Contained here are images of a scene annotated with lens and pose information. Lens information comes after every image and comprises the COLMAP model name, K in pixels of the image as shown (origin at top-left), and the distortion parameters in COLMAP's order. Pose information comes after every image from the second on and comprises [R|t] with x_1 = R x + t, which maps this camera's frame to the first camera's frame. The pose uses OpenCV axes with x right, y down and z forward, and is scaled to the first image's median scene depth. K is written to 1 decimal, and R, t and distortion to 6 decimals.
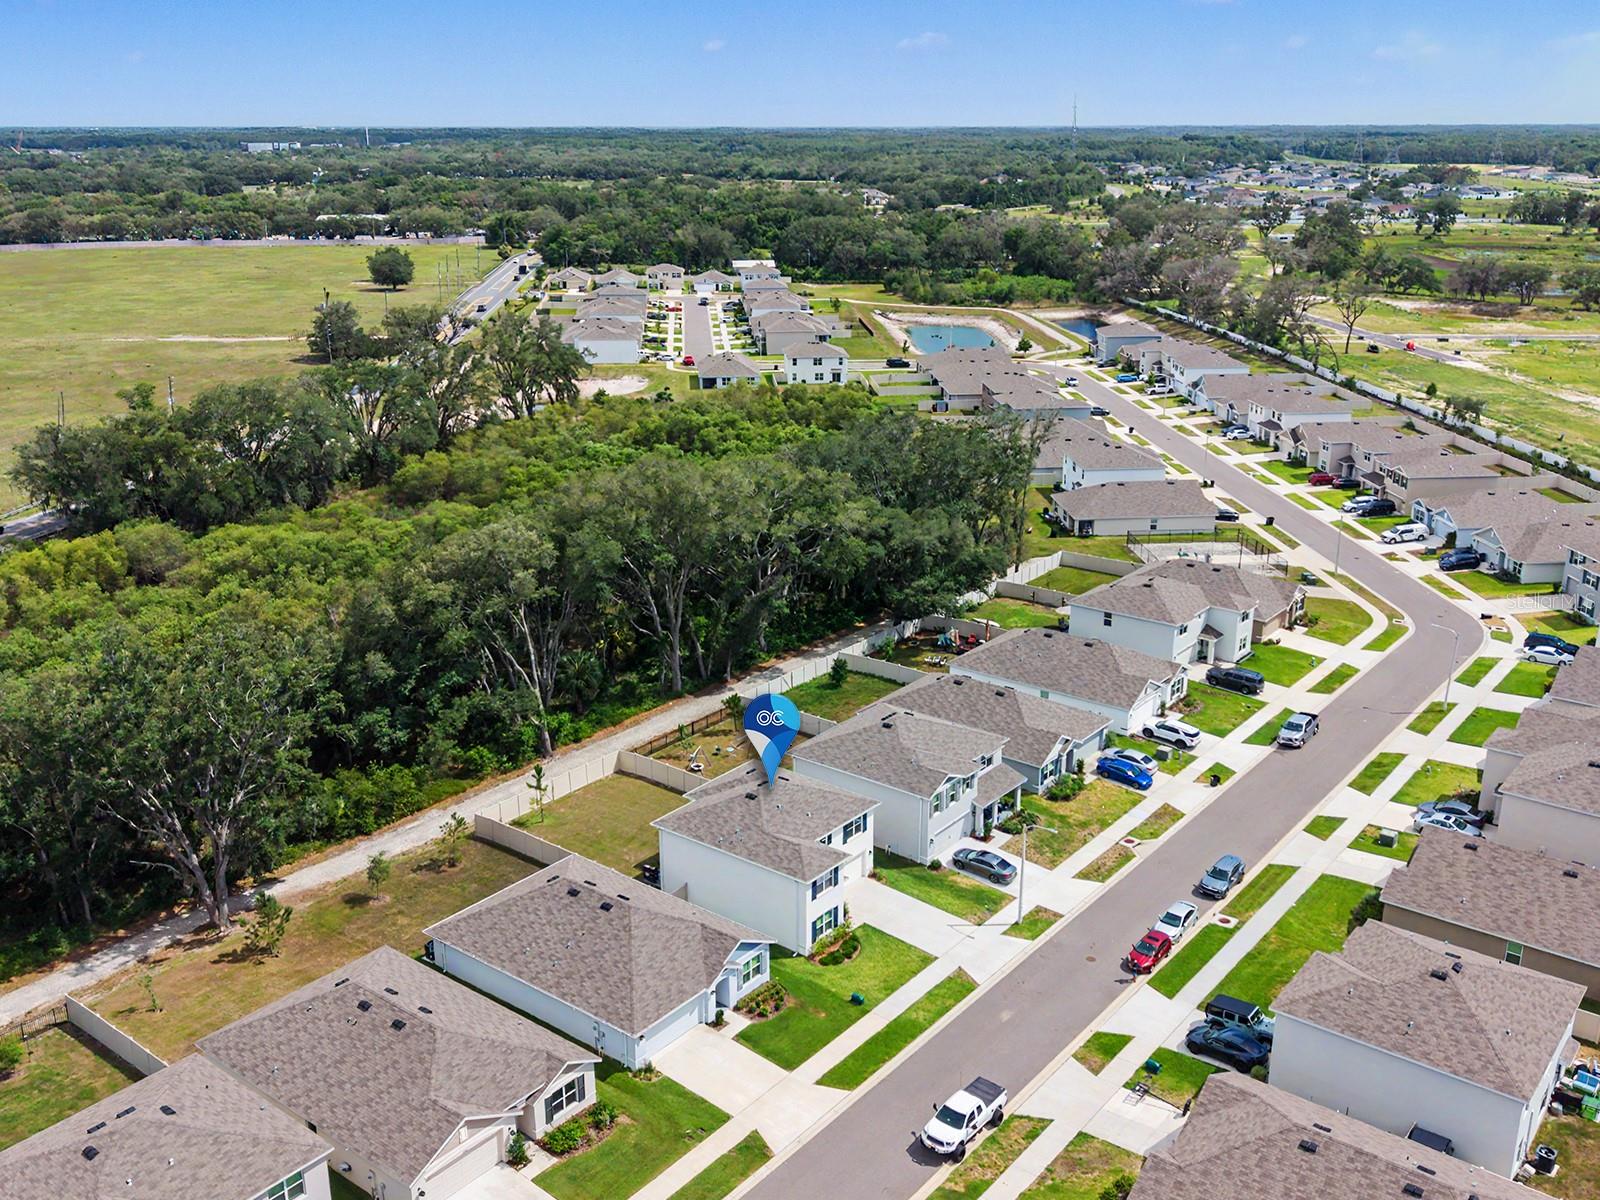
lens RADIAL K [[1455.2, 0, 800.0], [0, 1455.2, 600.0], [0, 0, 1]] dist [0.071695, -0.155483]
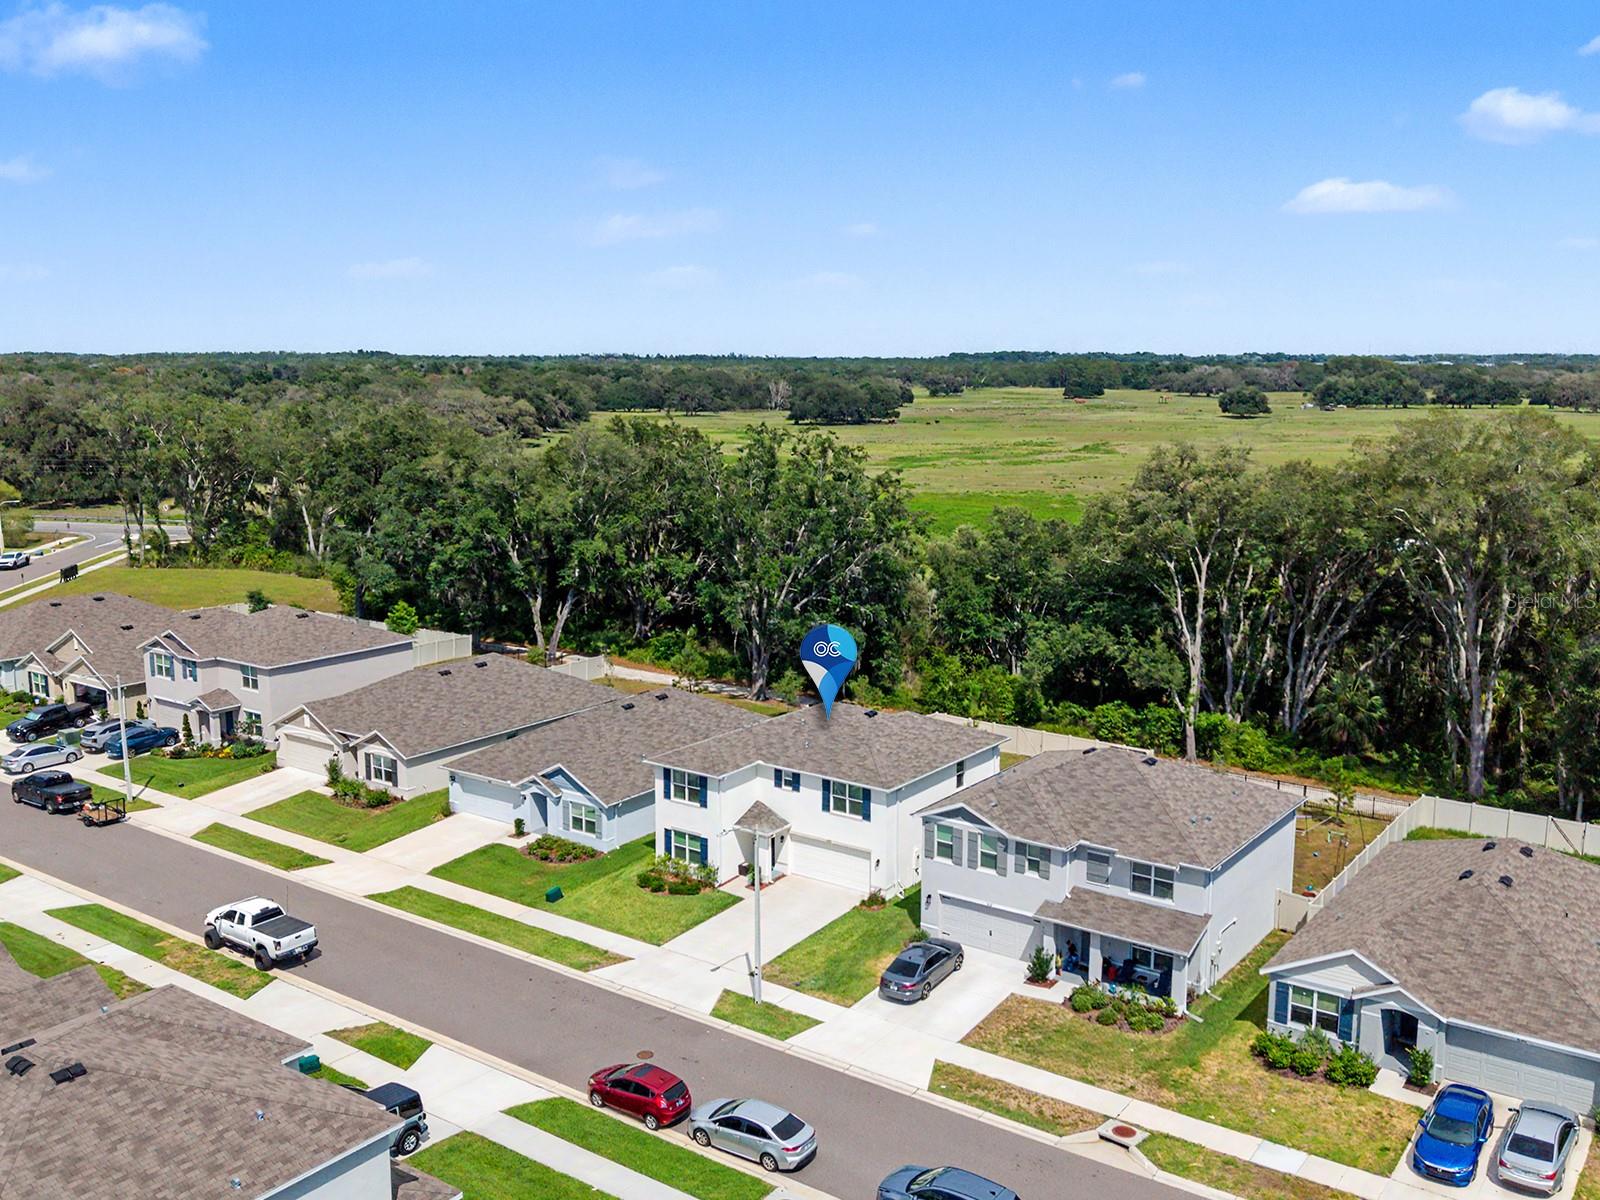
lens RADIAL K [[1455.2, 0, 800.0], [0, 1455.2, 600.0], [0, 0, 1]] dist [0.071695, -0.155483]
pose [[0.040075, 0.163180, -0.985782, 0.482756], [-0.309230, 0.940165, 0.143058, -0.015477], [0.950142, 0.299101, 0.088138, 0.622746]]
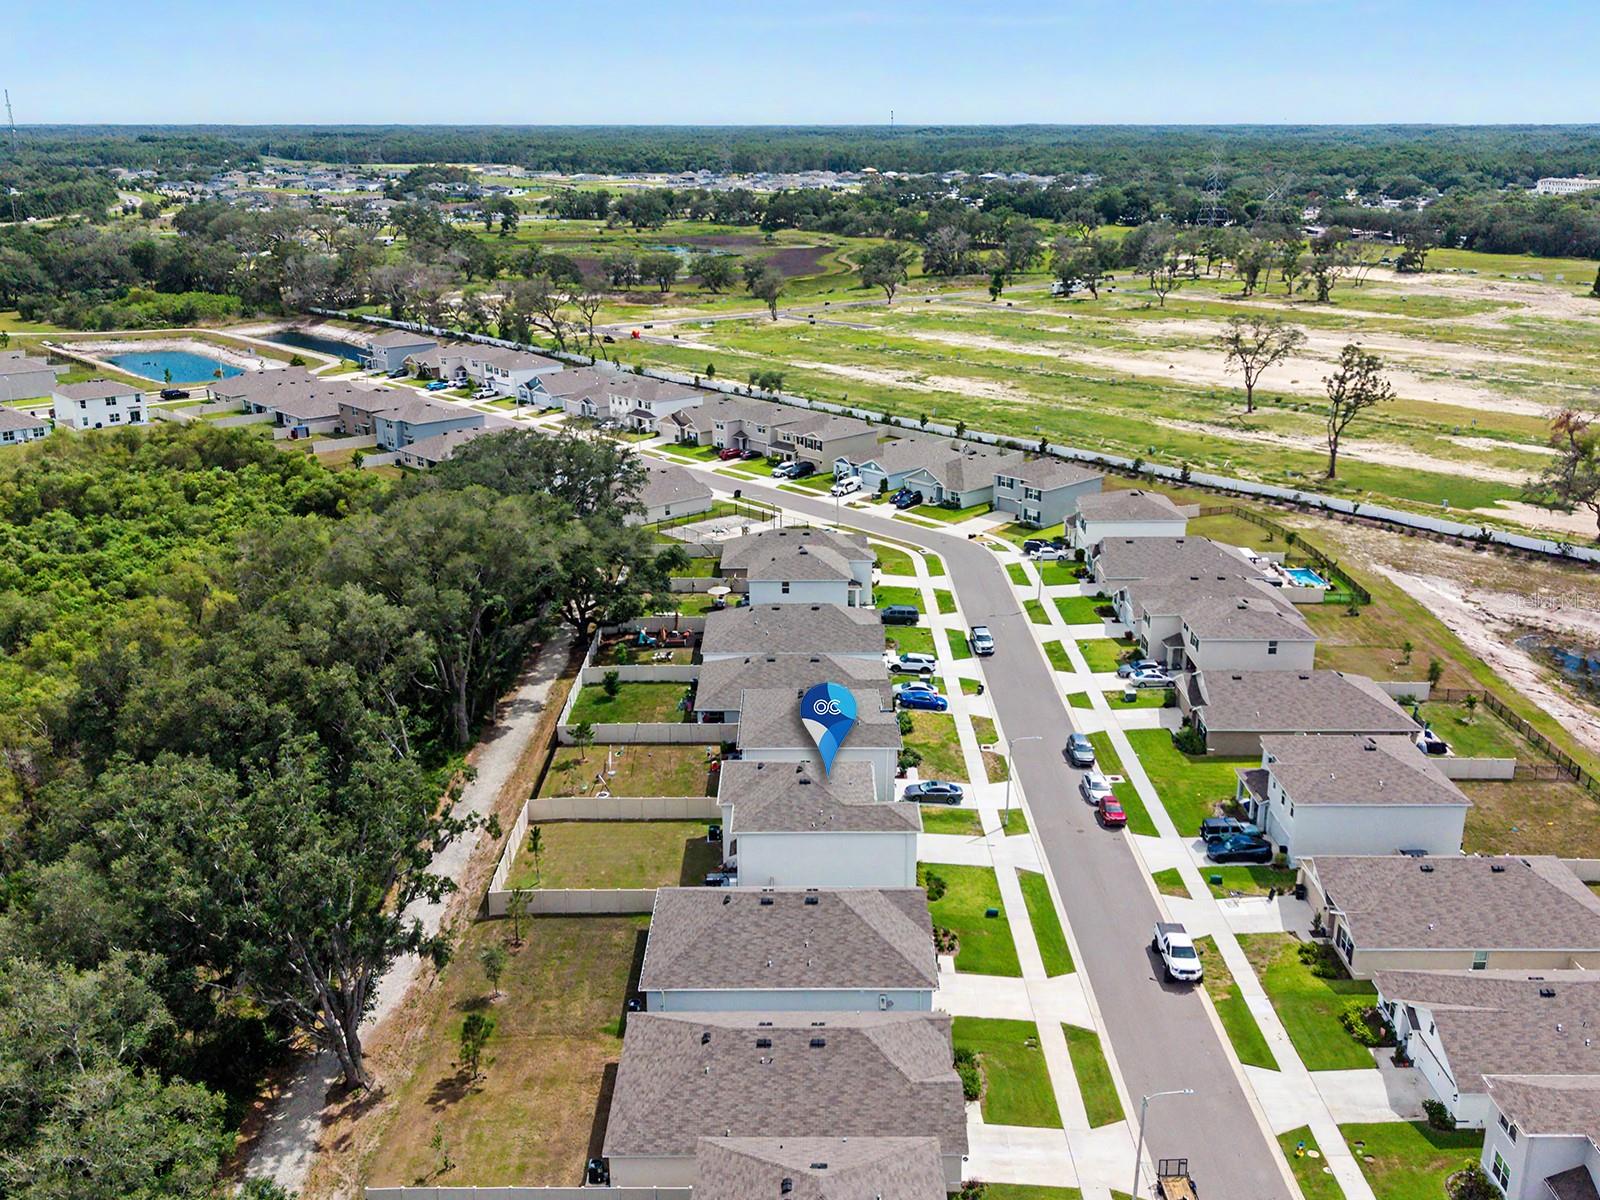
lens RADIAL K [[1439.2, 0, 799.3], [0, 1439.2, 655.2], [0, 0, 1]] dist [0.142483, -0.272856]
pose [[0.785878, -0.211189, 0.581202, -0.435625], [0.191079, 0.976813, 0.096571, -0.041069], [-0.588120, 0.035162, 0.808009, 0.095028]]
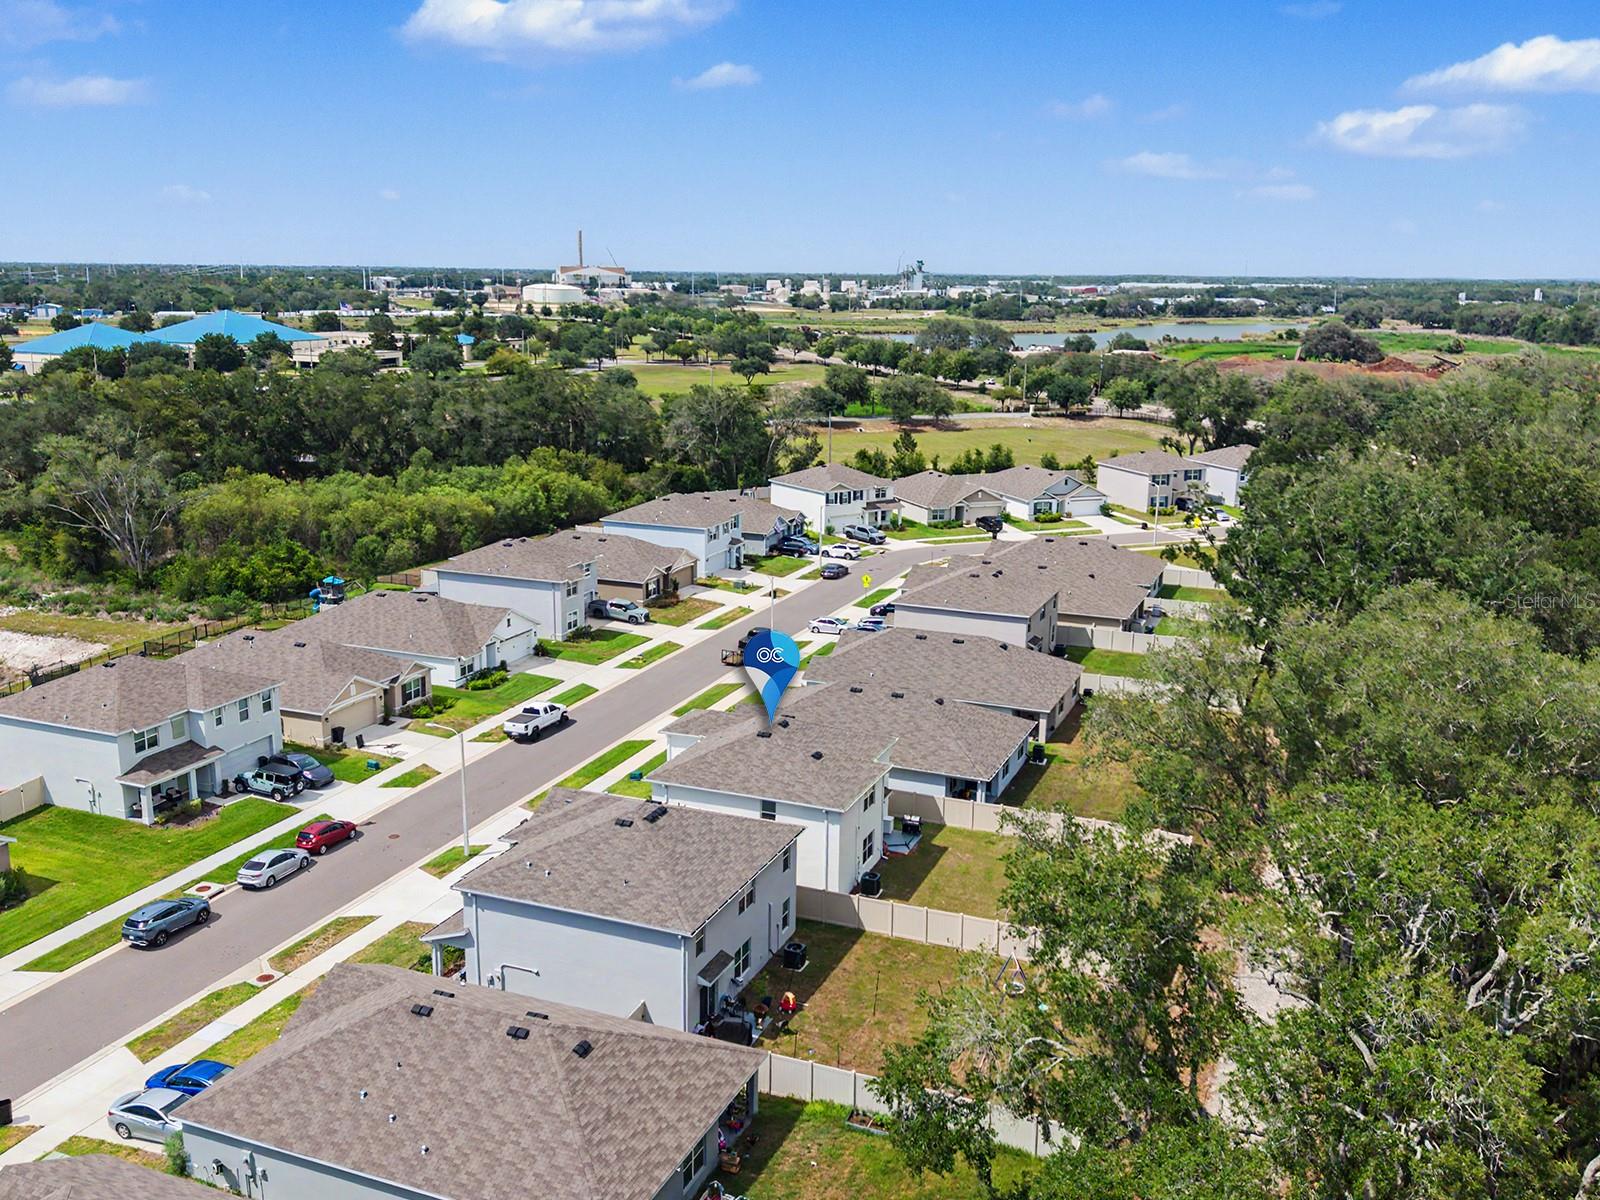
lens RADIAL K [[1414.6, 0, 800.0], [0, 1414.6, 600.0], [0, 0, 1]] dist [0.126960, -0.300456]
pose [[-0.961714, 0.051452, -0.269181, 0.122877], [-0.094602, 0.859516, 0.502277, -0.233459], [0.257208, 0.508512, -0.821741, 1.128492]]
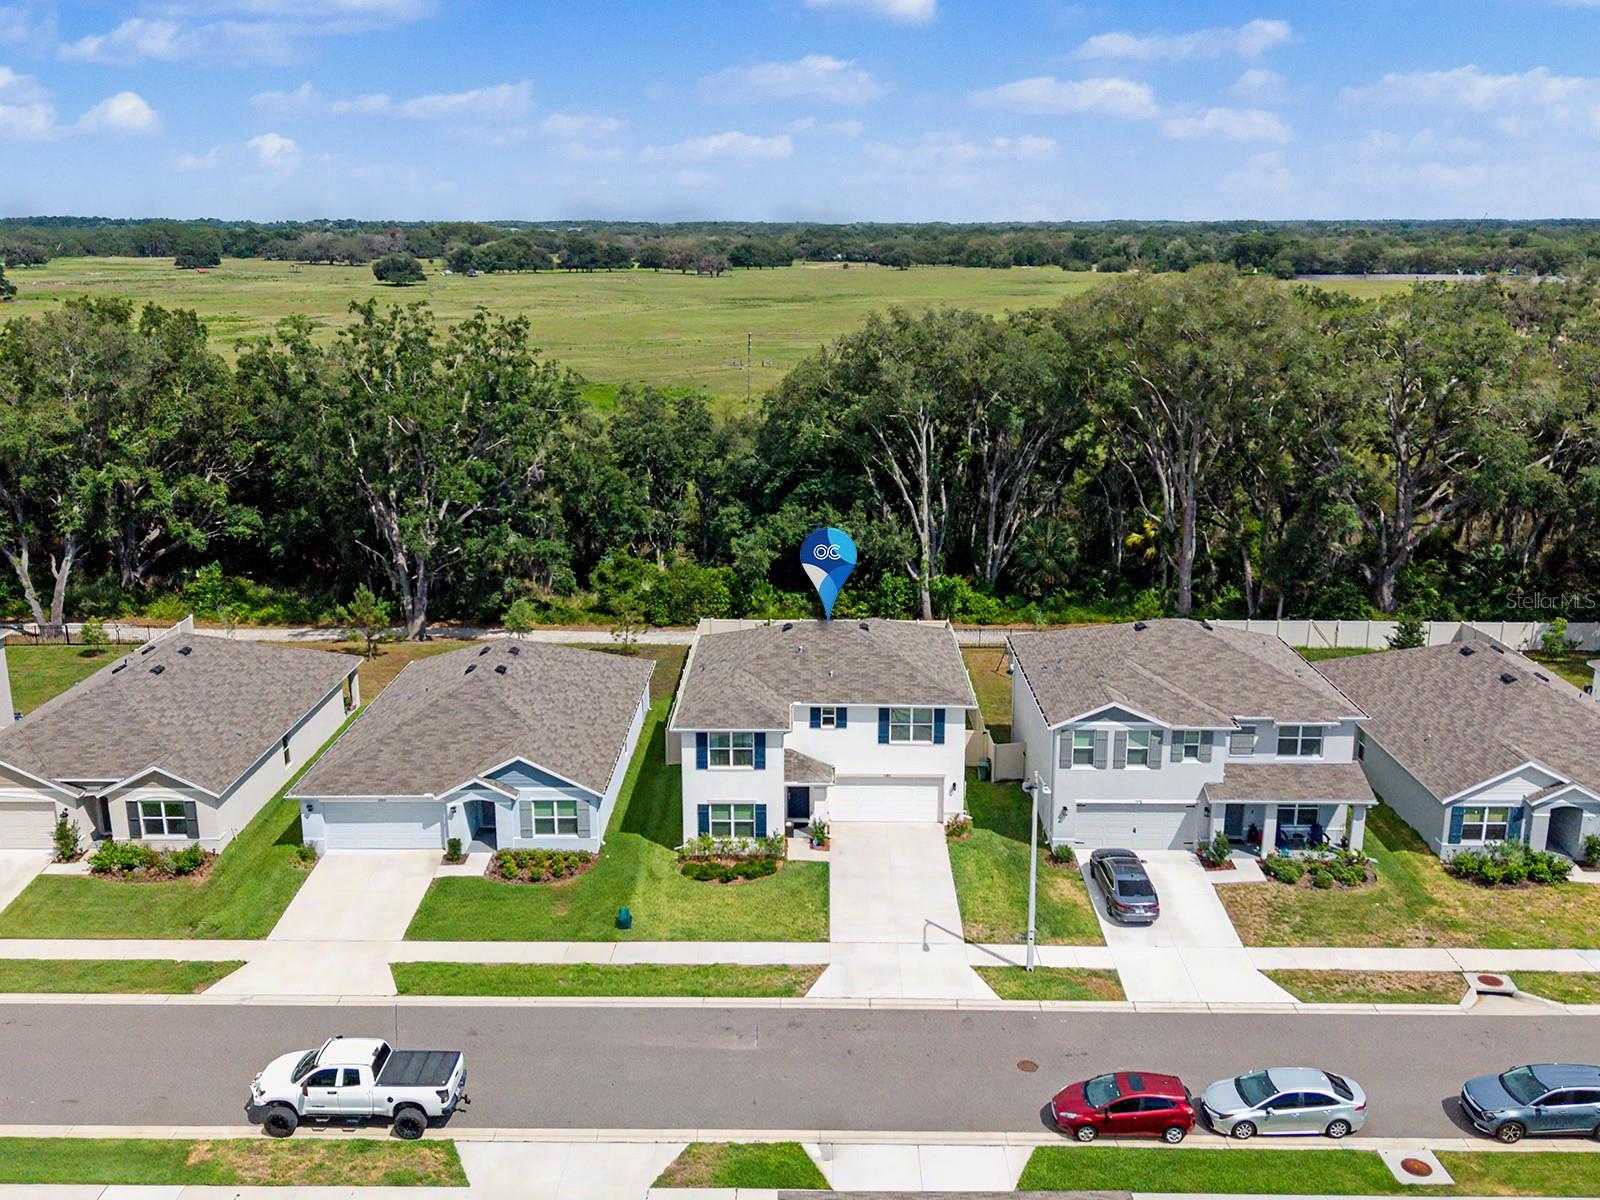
lens RADIAL K [[1446.2, 0, 800.0], [0, 1446.2, 600.0], [0, 0, 1]] dist [0.027301, -0.020573]
pose [[0.609140, 0.197044, -0.768194, 0.318896], [-0.240950, 0.968836, 0.057448, 0.057658], [0.755574, 0.150103, 0.637634, 0.403633]]
